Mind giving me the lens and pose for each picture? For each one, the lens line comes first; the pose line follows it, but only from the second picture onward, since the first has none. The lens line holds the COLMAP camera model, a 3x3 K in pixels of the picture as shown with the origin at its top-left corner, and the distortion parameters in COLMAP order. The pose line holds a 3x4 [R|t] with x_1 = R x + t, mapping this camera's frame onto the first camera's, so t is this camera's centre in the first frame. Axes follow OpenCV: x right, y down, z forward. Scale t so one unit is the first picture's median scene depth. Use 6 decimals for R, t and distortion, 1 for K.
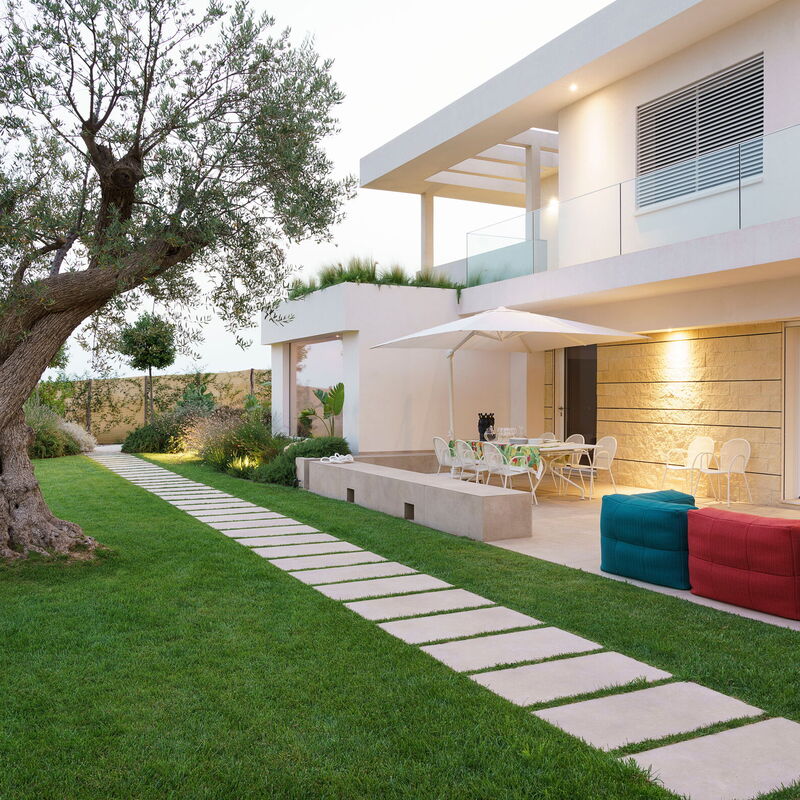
lens RADIAL K [[818.4, 0, 400.0], [0, 818.4, 400.0], [0, 0, 1]] dist [-0.027303, -0.009731]
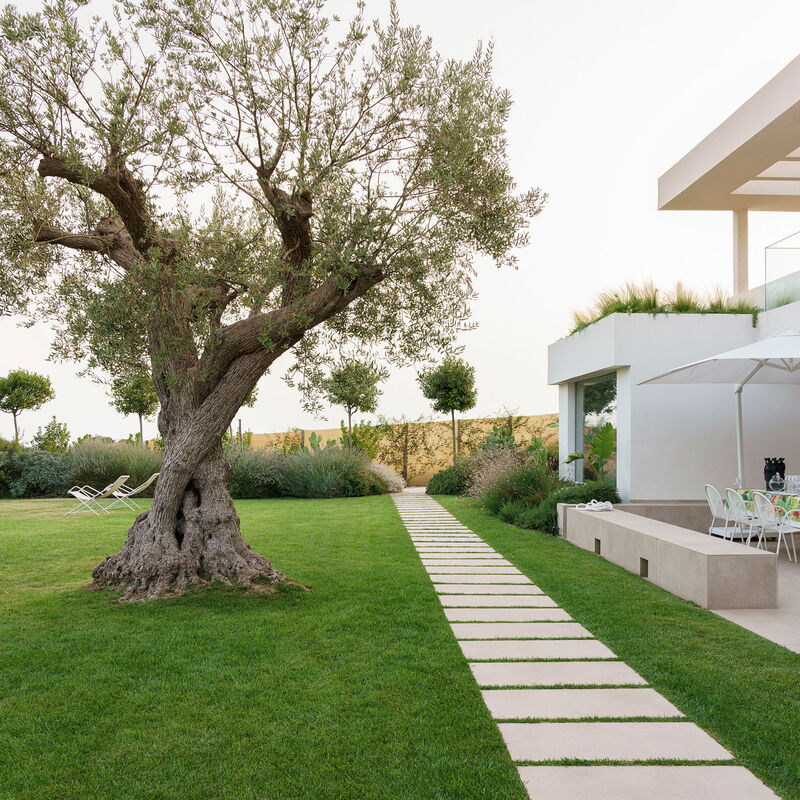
lens RADIAL K [[832.1, 0, 390.7], [0, 832.1, 430.4], [0, 0, 1]] dist [-0.015566, -0.015869]
pose [[0.905035, -0.001838, -0.425333, 0.118848], [-0.006050, 0.999834, -0.017194, 0.005308], [0.425294, 0.018134, 0.904873, 0.066852]]
